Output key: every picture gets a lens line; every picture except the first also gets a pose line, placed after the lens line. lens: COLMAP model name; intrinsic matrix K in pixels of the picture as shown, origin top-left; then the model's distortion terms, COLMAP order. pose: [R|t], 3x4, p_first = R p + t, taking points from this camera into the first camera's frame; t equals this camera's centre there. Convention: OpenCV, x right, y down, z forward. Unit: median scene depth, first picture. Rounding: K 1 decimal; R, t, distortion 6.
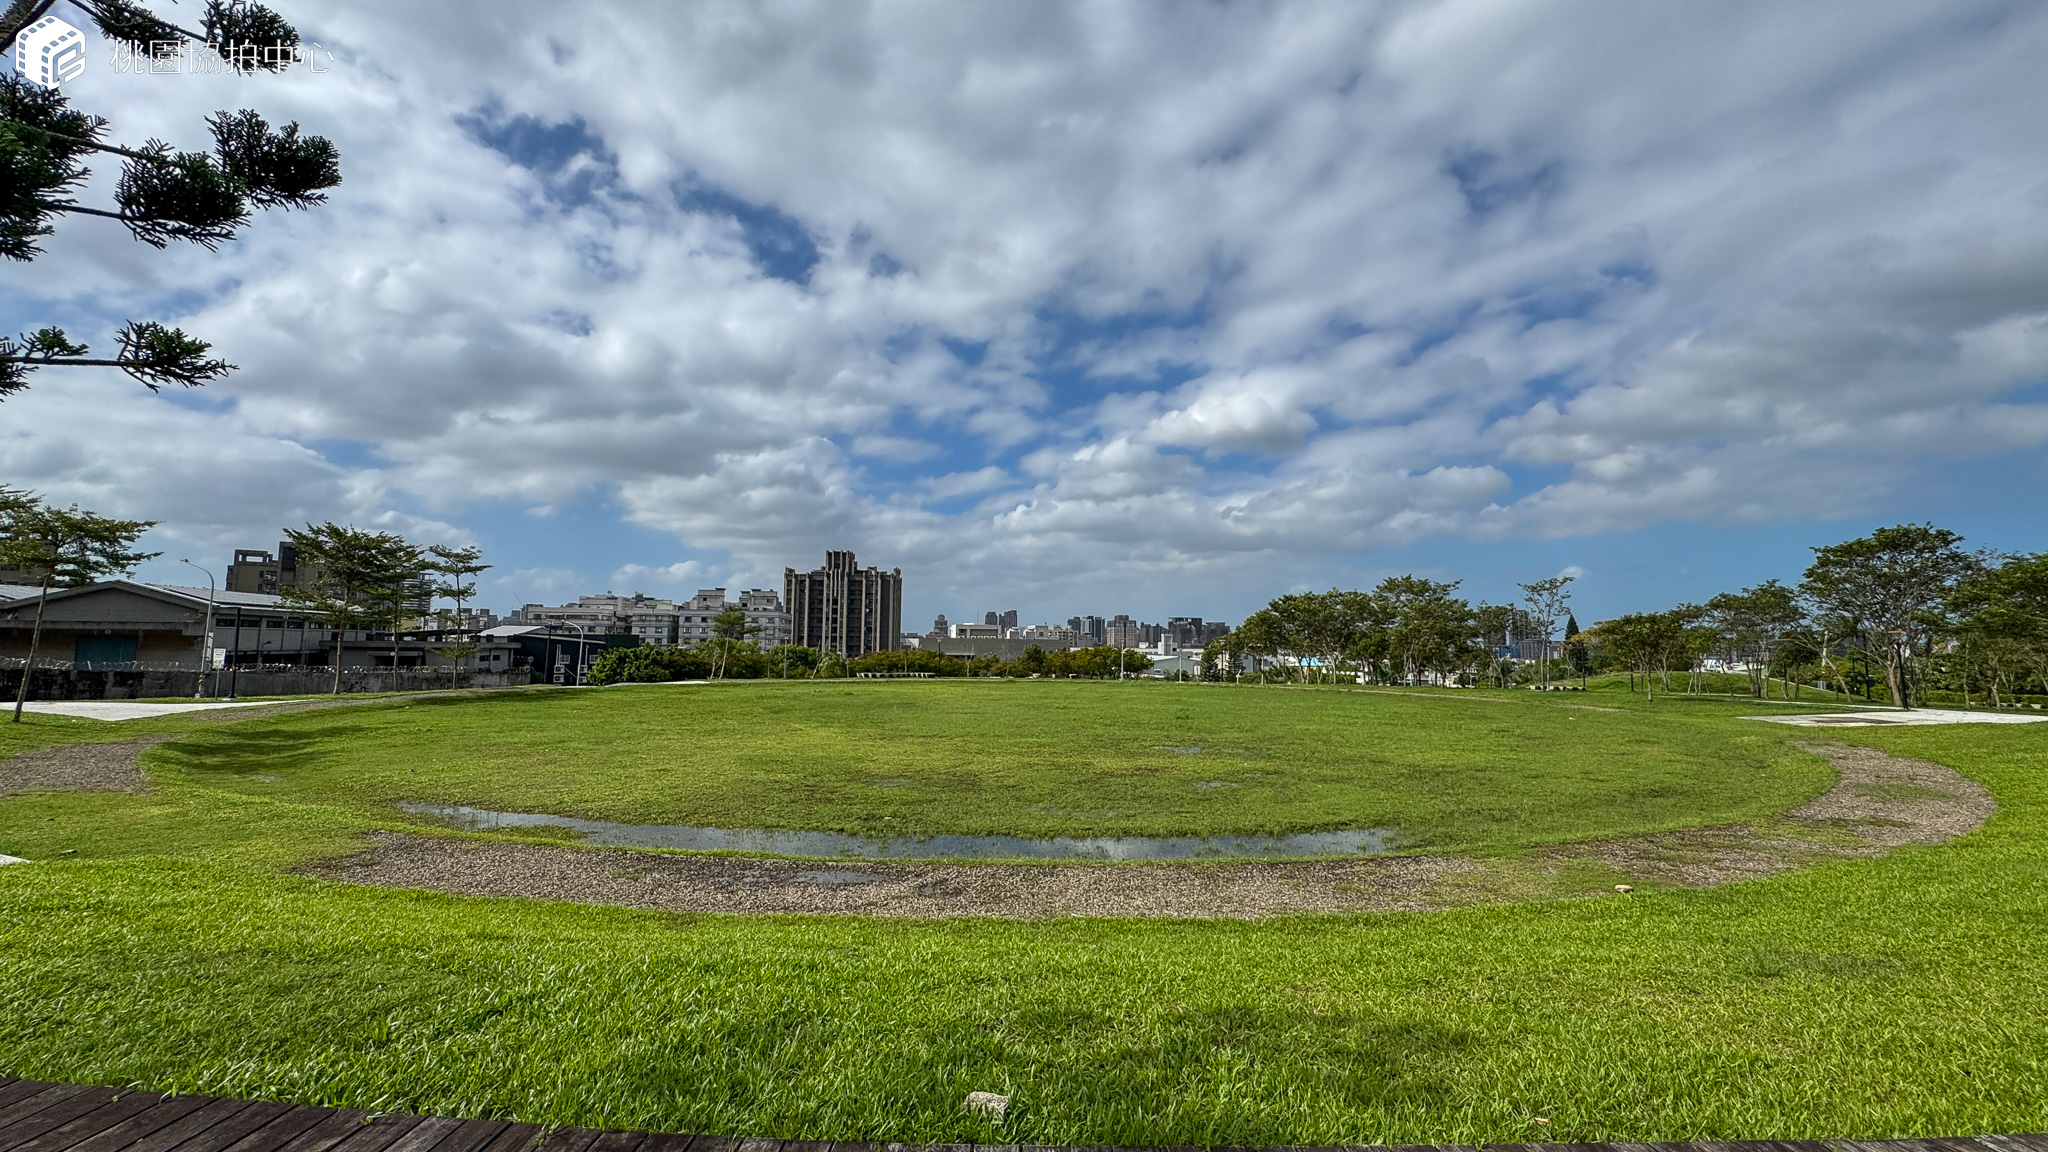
lens RADIAL K [[880.5, 0, 1024.0], [0, 880.5, 576.0], [0, 0, 1]] dist [0.000404, 0.000621]
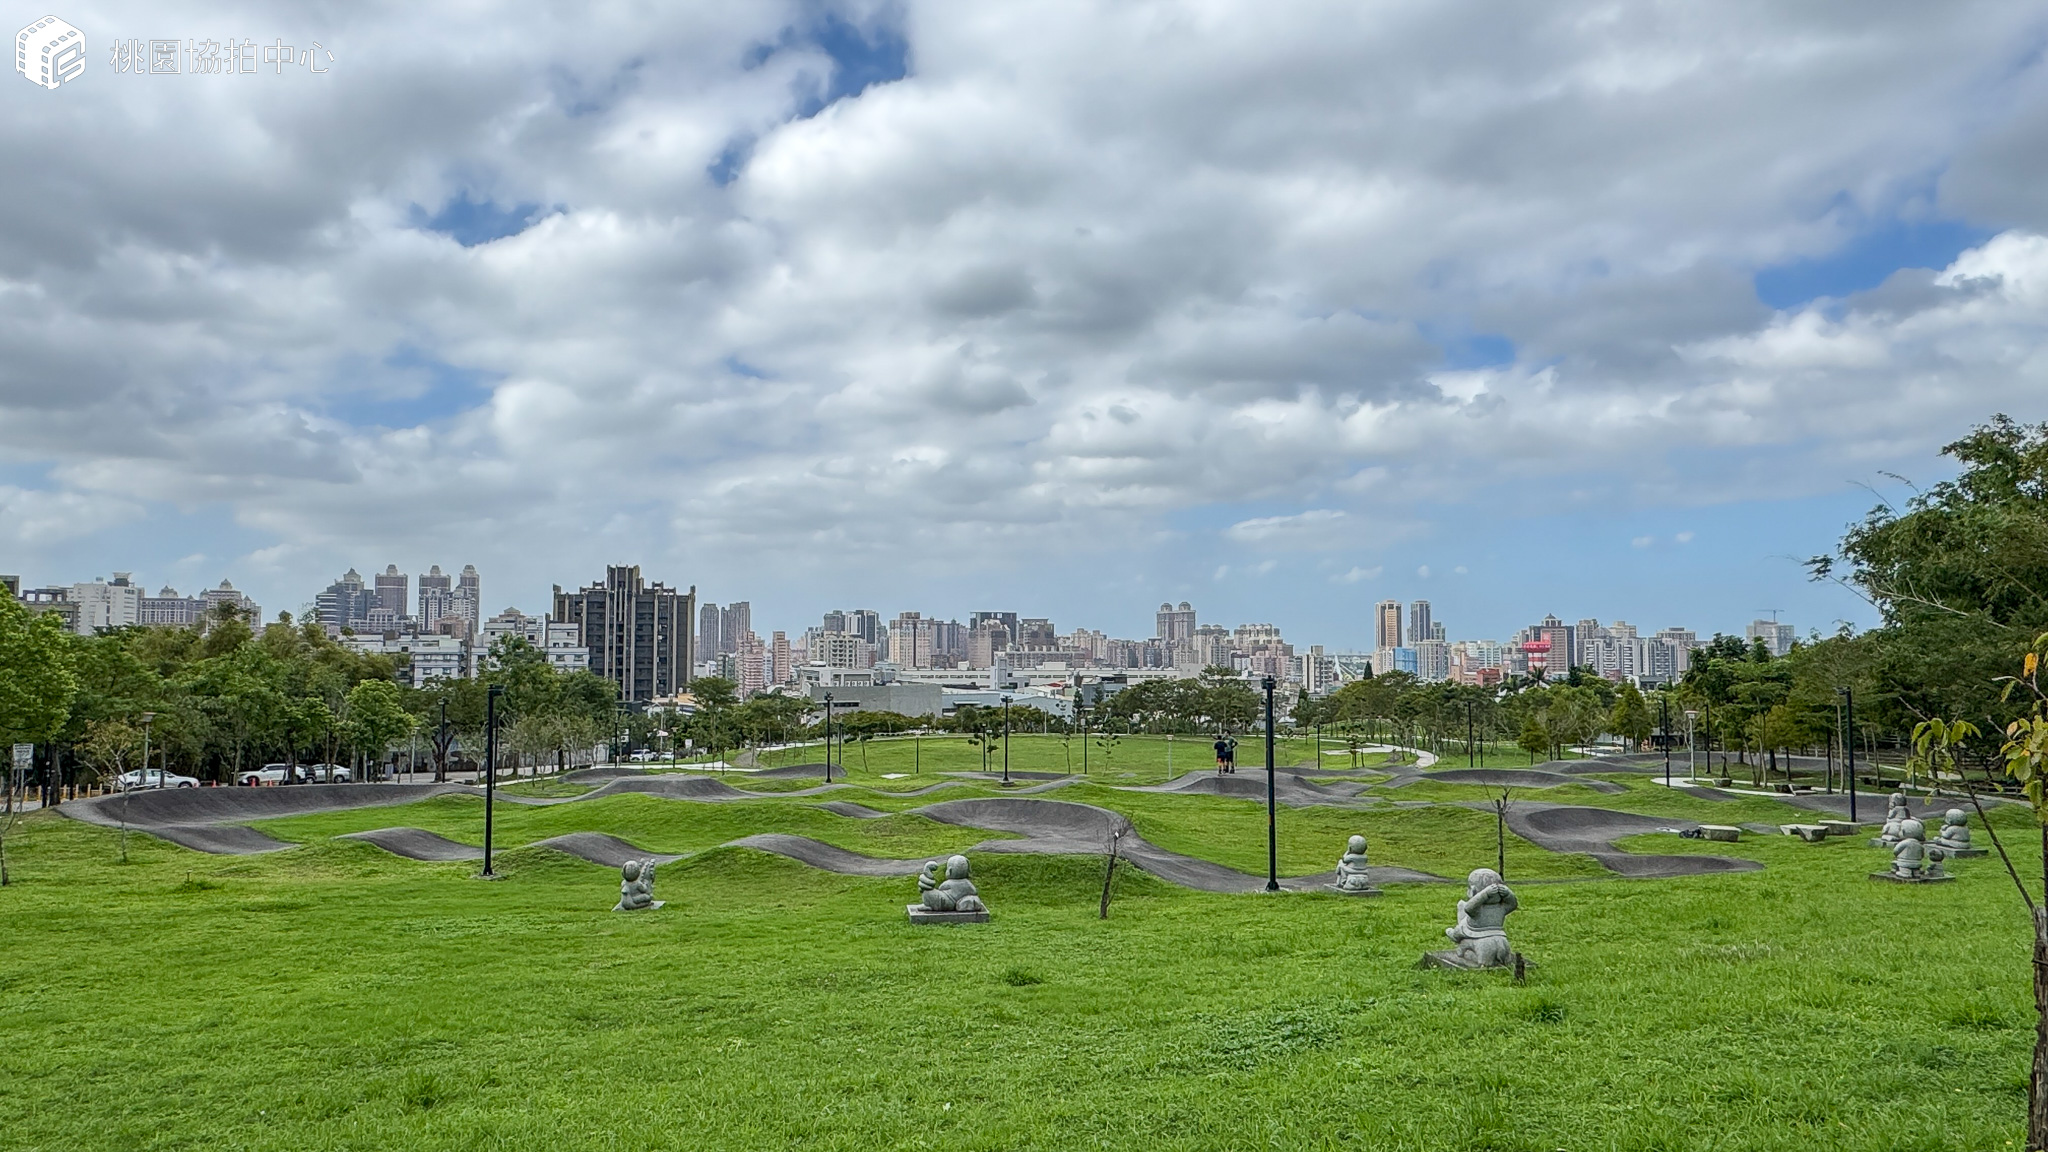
lens RADIAL K [[1274.2, 0, 1024.0], [0, 1274.2, 576.0], [0, 0, 1]] dist [0.000935, 0.000315]
pose [[0.977618, -0.008117, 0.210231, -0.093453], [0.003438, 0.999738, 0.022609, -0.045697], [-0.210360, -0.021380, 0.977390, -0.261680]]
